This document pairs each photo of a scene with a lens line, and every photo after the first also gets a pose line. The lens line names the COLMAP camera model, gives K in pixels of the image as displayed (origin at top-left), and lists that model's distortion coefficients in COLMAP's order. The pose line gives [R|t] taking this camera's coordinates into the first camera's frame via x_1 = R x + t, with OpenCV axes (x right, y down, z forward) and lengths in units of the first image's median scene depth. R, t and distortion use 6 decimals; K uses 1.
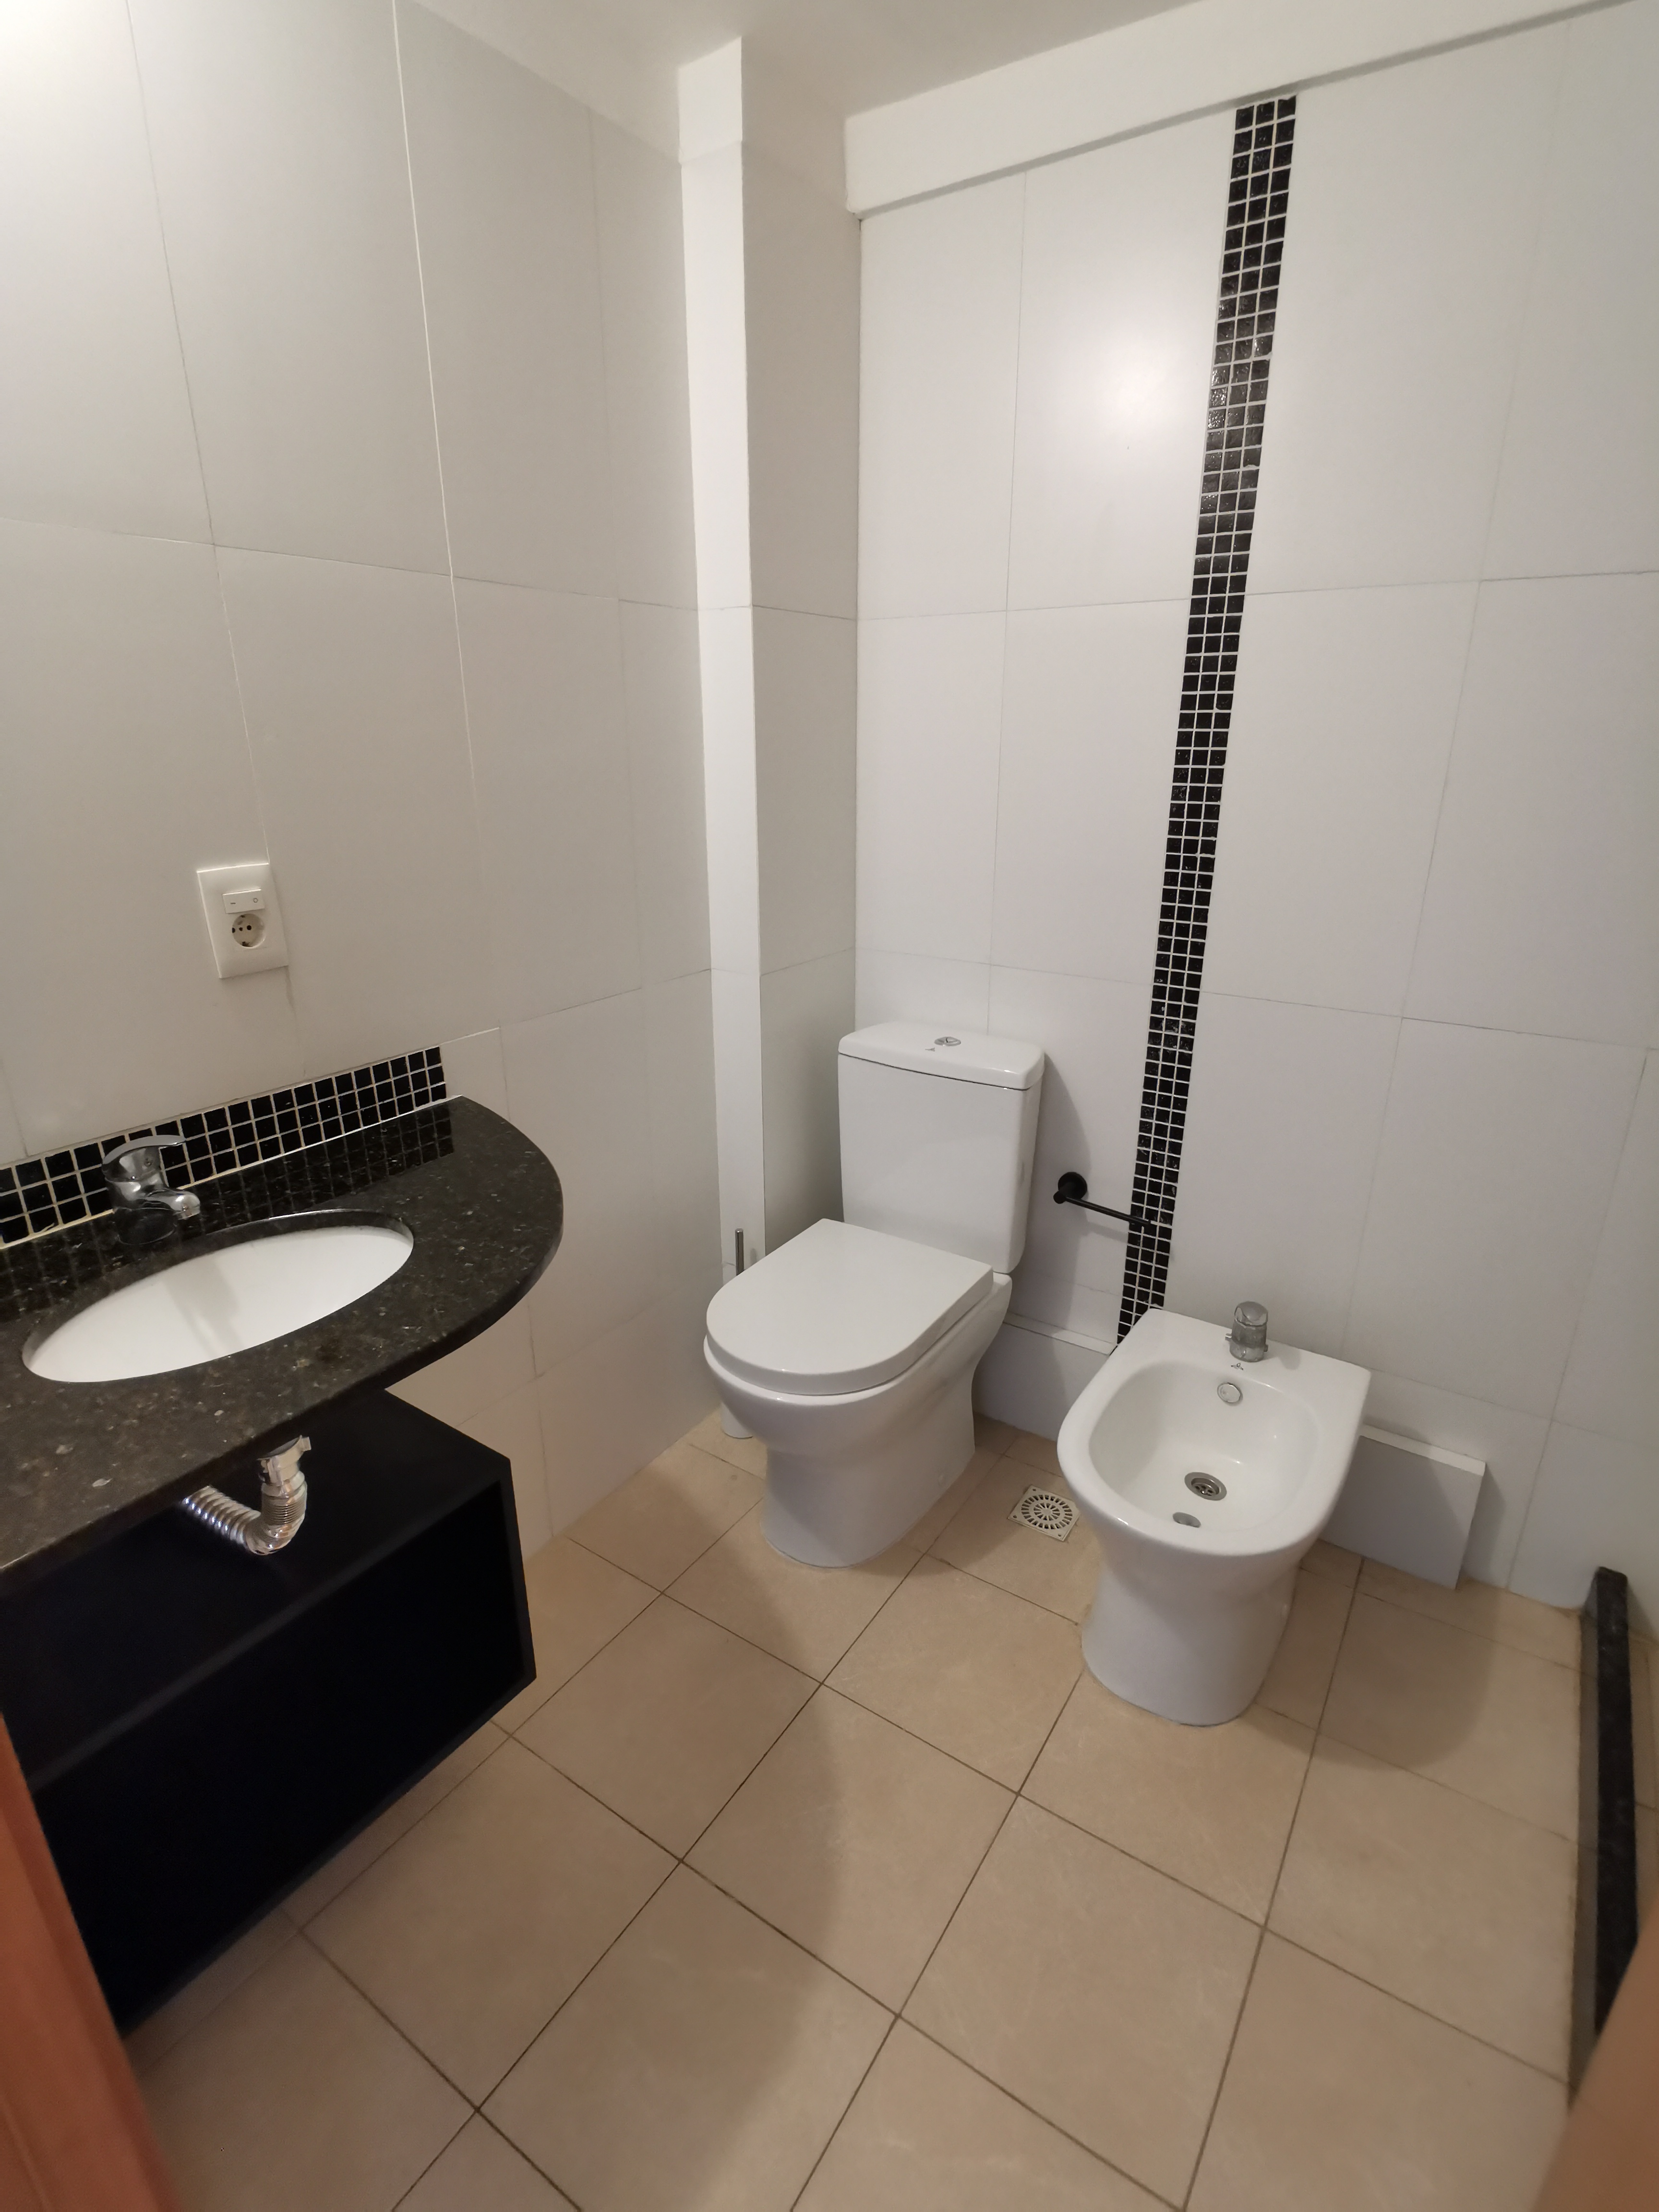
lens RADIAL K [[1062.9, 0, 830.7], [0, 1062.9, 1104.3], [0, 0, 1]] dist [-0.001802, -0.008083]
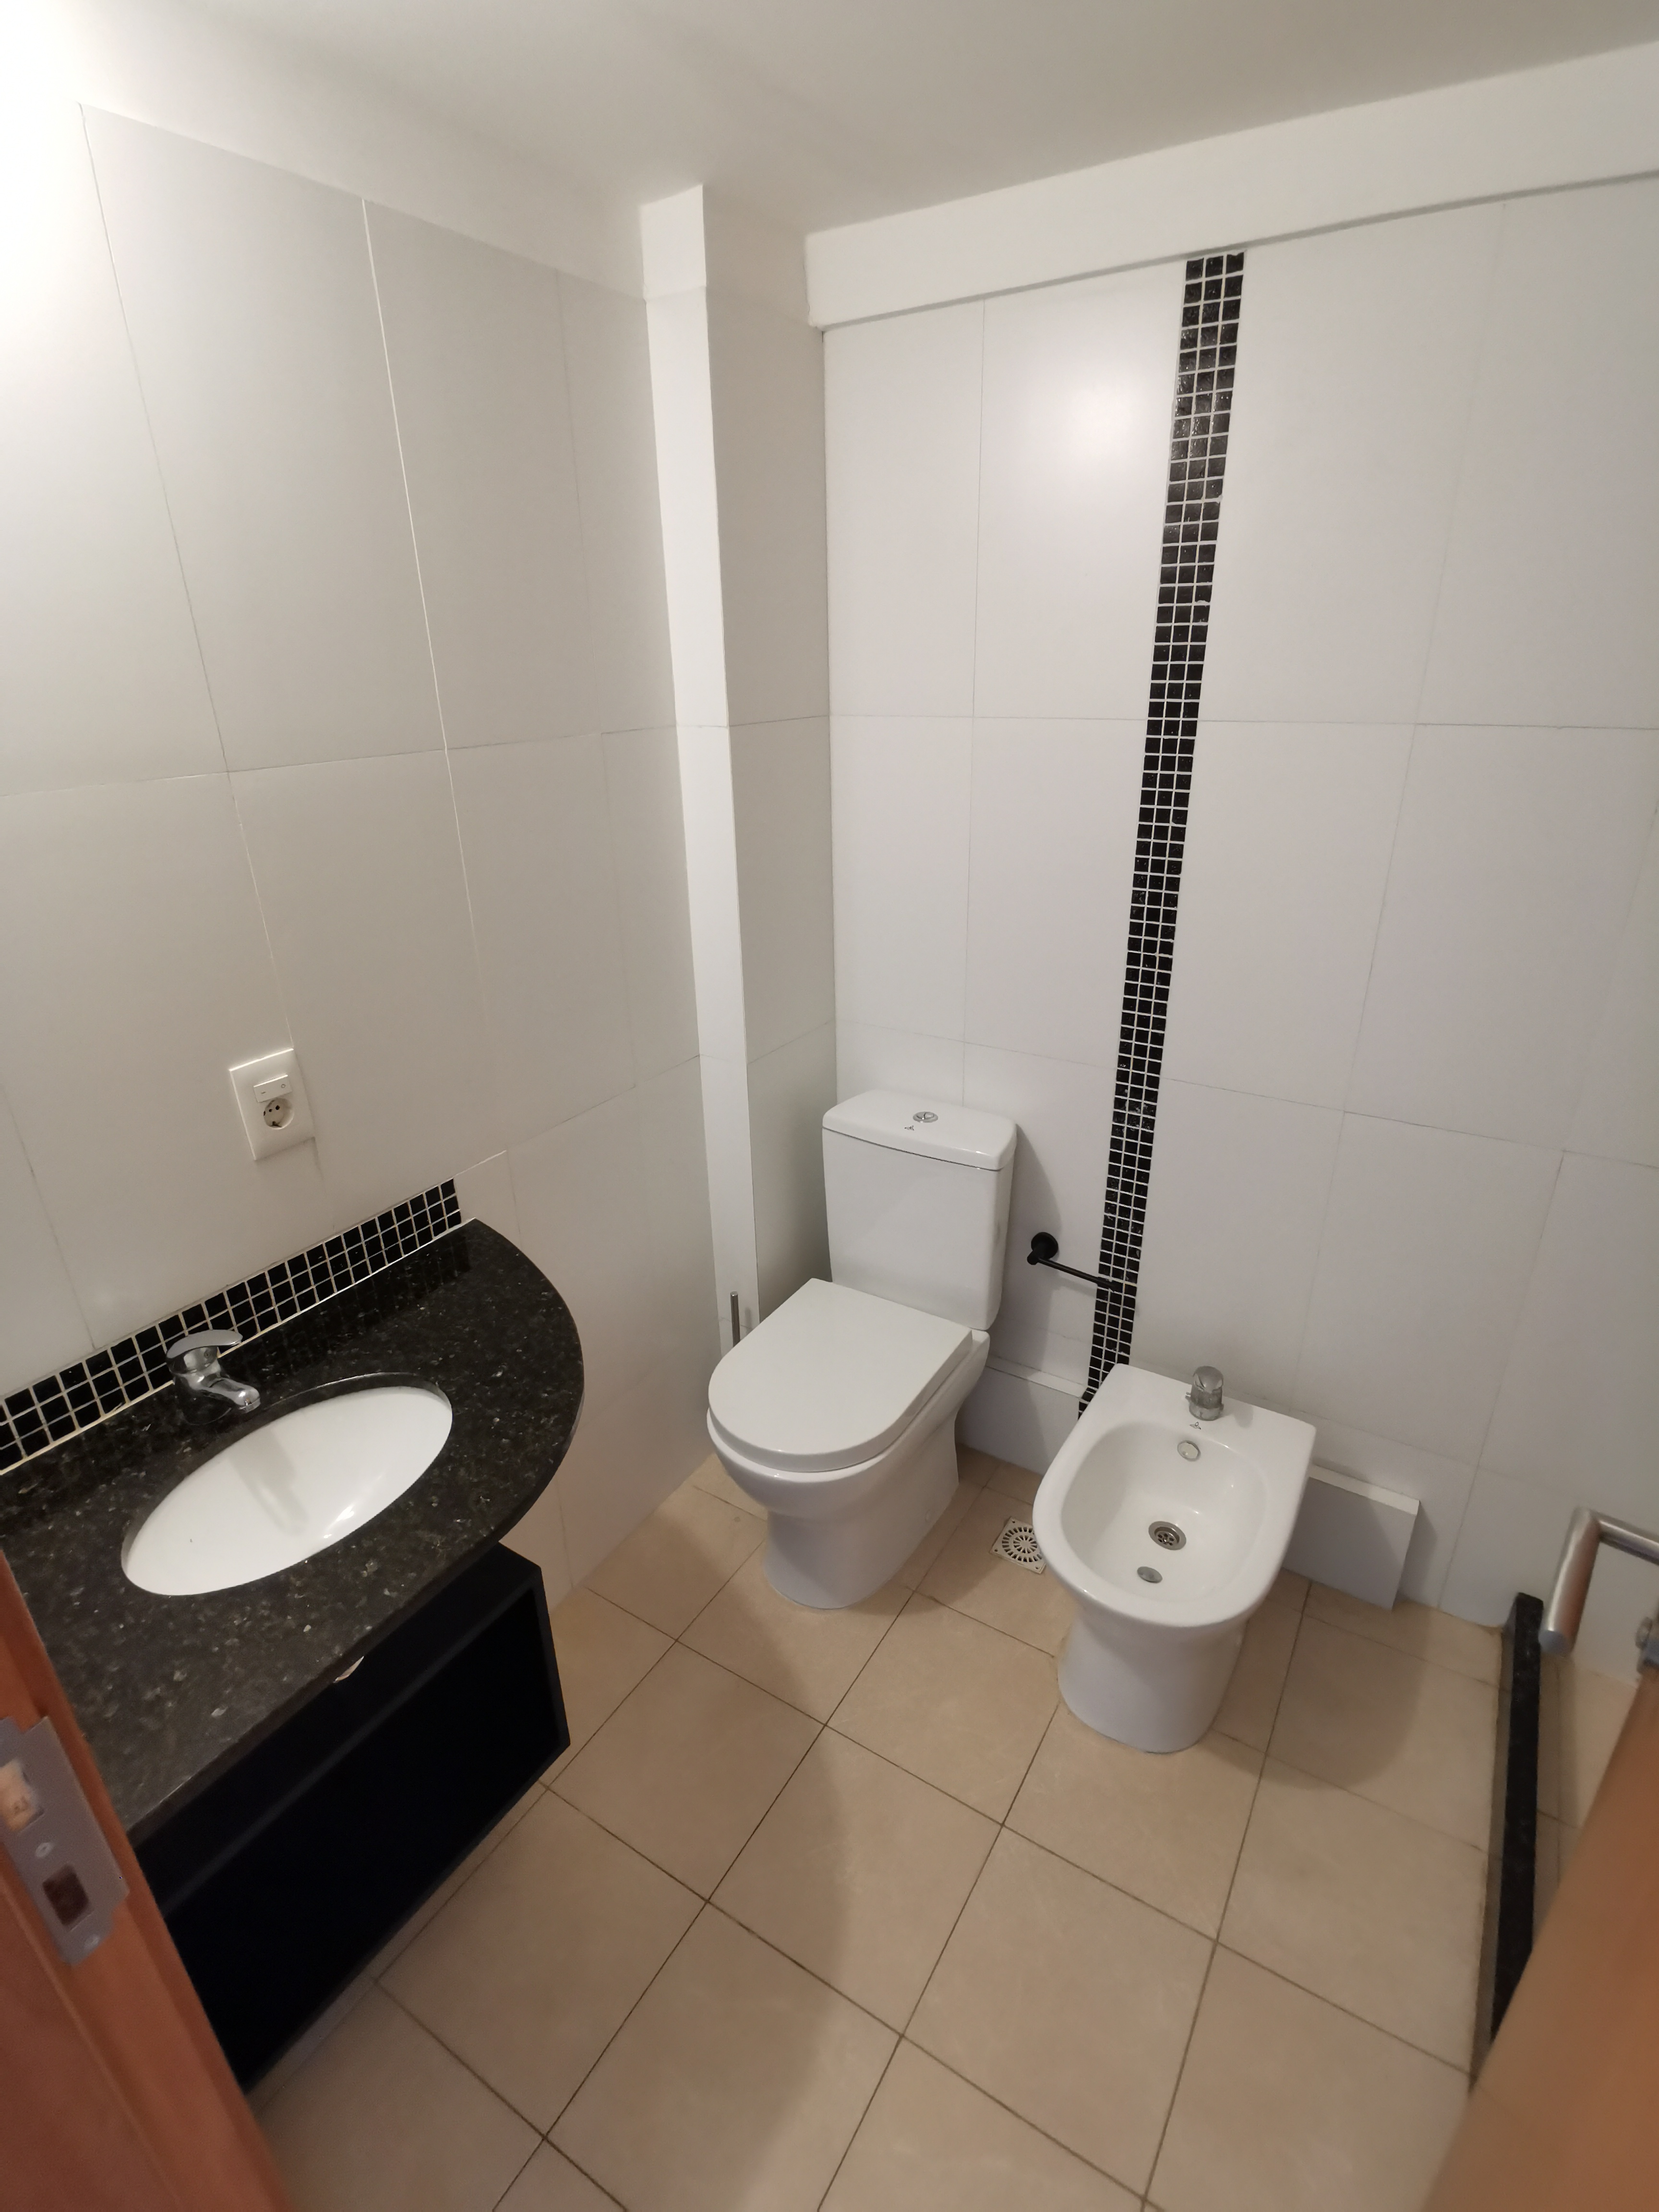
lens RADIAL K [[1062.9, 0, 831.9], [0, 1062.9, 1104.2], [0, 0, 1]] dist [-0.001802, -0.008083]
pose [[0.999404, -0.028335, 0.019702, -0.005292], [0.027032, 0.997614, 0.063526, -0.188254], [-0.021455, -0.062955, 0.997786, -0.074148]]
